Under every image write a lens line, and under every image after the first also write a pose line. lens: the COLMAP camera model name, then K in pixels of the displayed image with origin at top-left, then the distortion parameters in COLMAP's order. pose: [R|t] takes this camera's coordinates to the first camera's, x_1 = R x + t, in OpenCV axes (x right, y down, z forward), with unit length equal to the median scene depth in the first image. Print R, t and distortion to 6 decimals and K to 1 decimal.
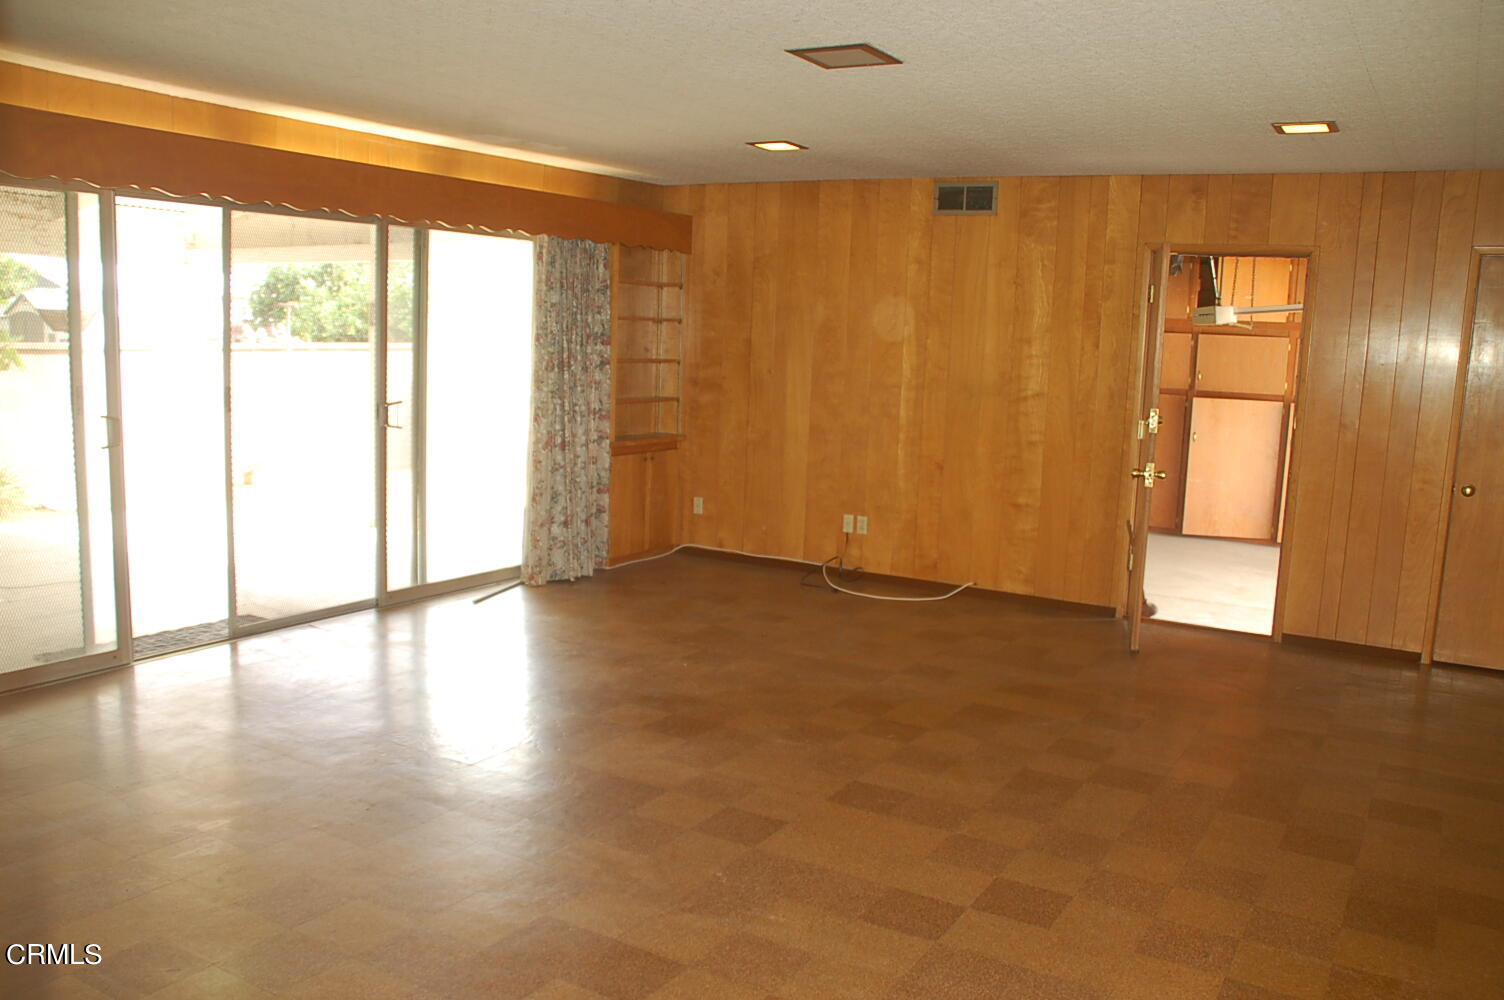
lens RADIAL K [[1232.9, 0, 752.0], [0, 1232.9, 500.0], [0, 0, 1]] dist [-0.101625, 0.000294]
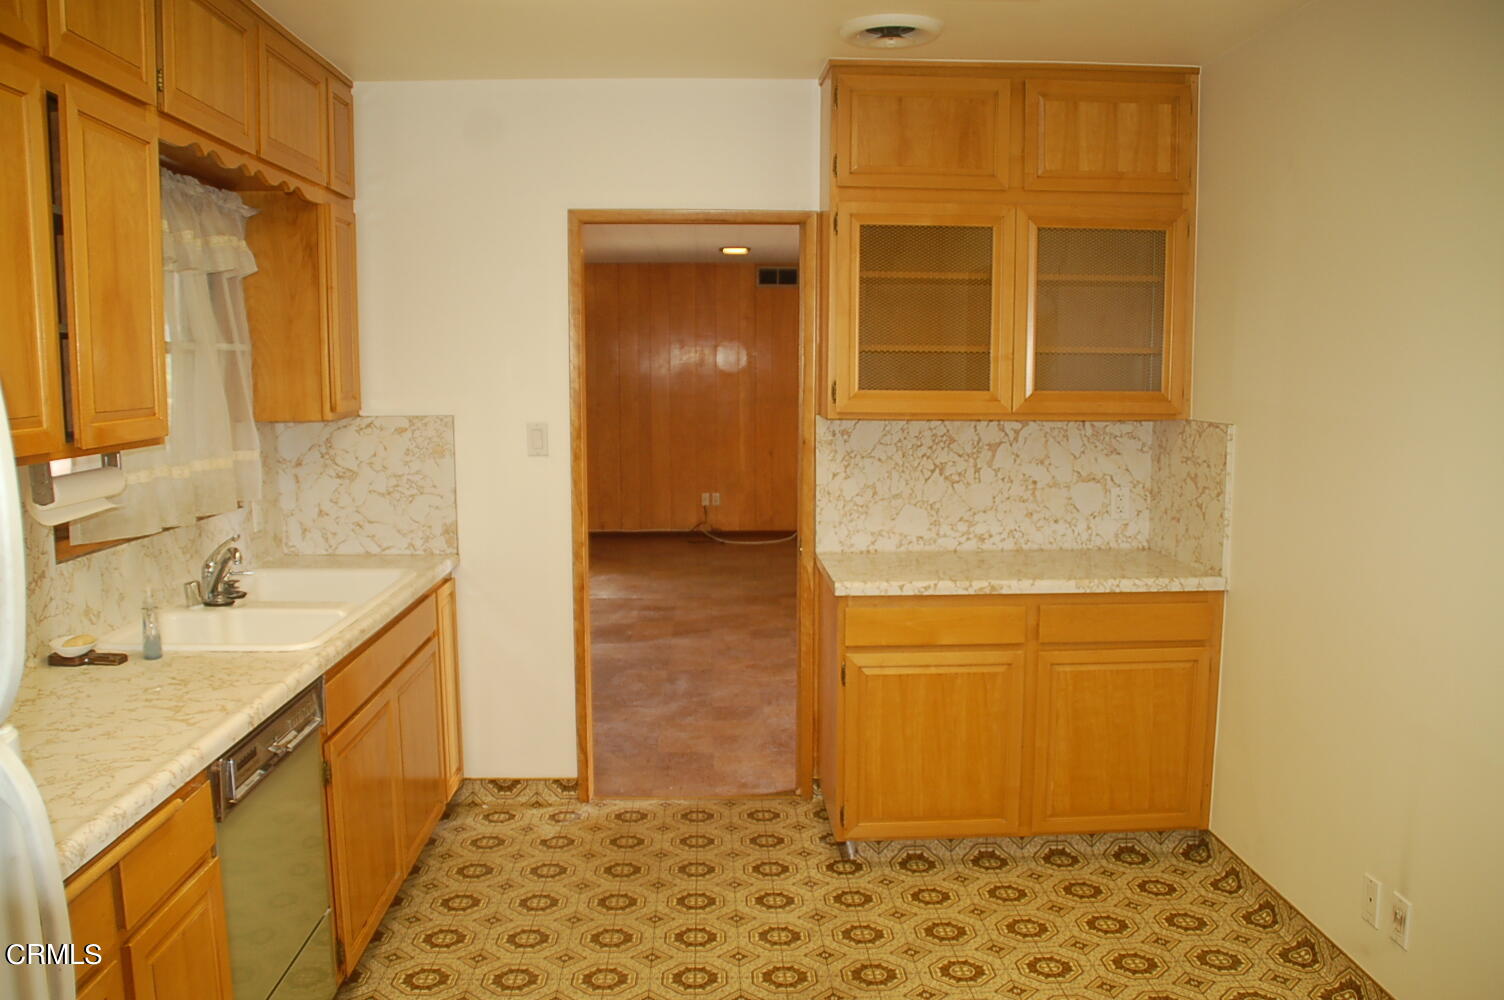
lens RADIAL K [[1203.1, 0, 747.7], [0, 1203.1, 522.6], [0, 0, 1]] dist [-0.165656, 0.123354]
pose [[0.844570, -0.108215, 0.524395, -0.683071], [0.107122, 0.993713, 0.032539, 0.006428], [-0.524620, 0.028693, 0.850853, -0.247988]]
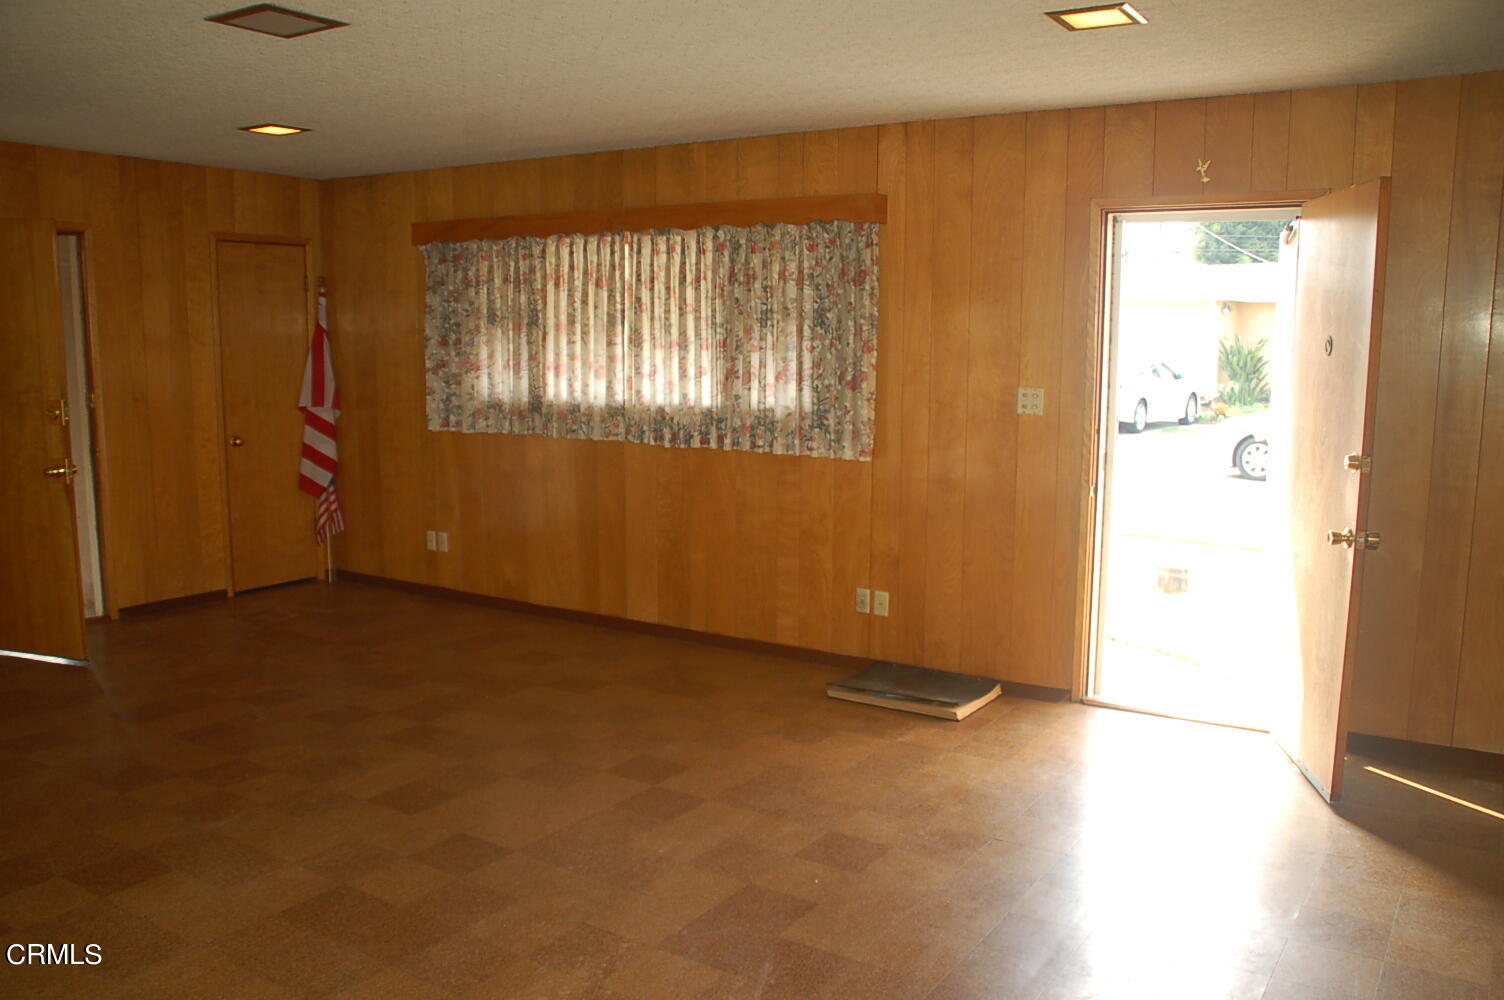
lens RADIAL K [[1242.2, 0, 734.6], [0, 1242.2, 522.4], [0, 0, 1]] dist [-0.139515, 0.123643]
pose [[0.049505, -0.187965, 0.980927, -0.472062], [0.131649, 0.974790, 0.180145, -0.068676], [-0.990059, 0.120220, 0.073003, 0.368164]]
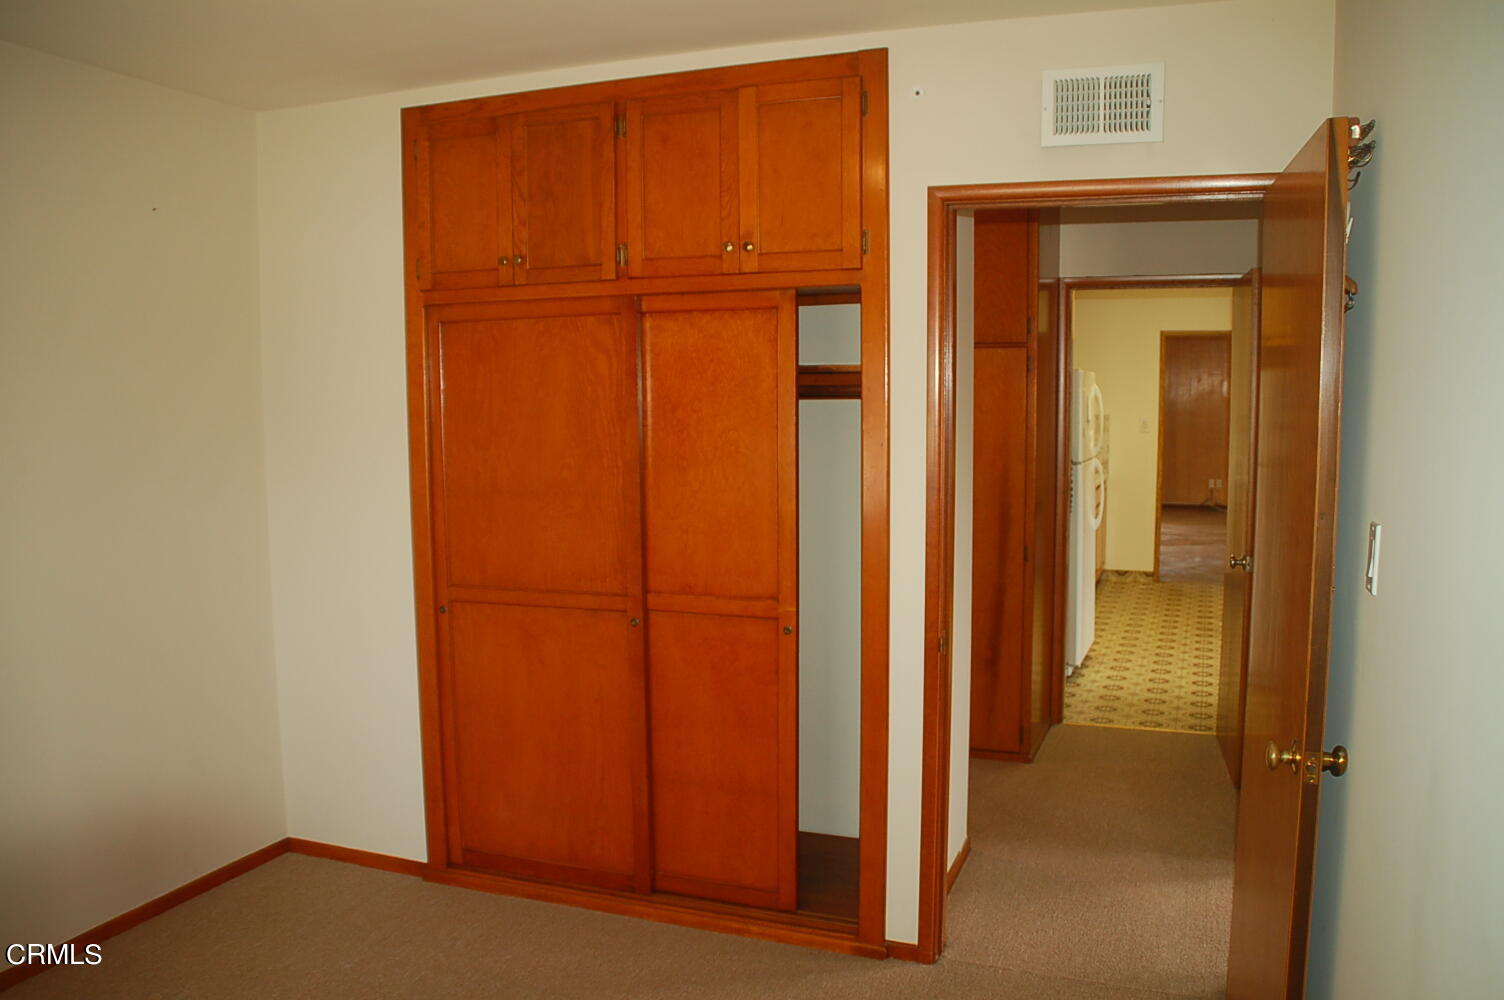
lens RADIAL K [[1203.1, 0, 747.7], [0, 1203.1, 522.6], [0, 0, 1]] dist [-0.165656, 0.123354]
pose [[0.986990, -0.063142, 0.147861, -1.135304], [0.067270, 0.997468, -0.023082, 0.087889], [-0.146029, 0.032729, 0.988739, -1.009218]]
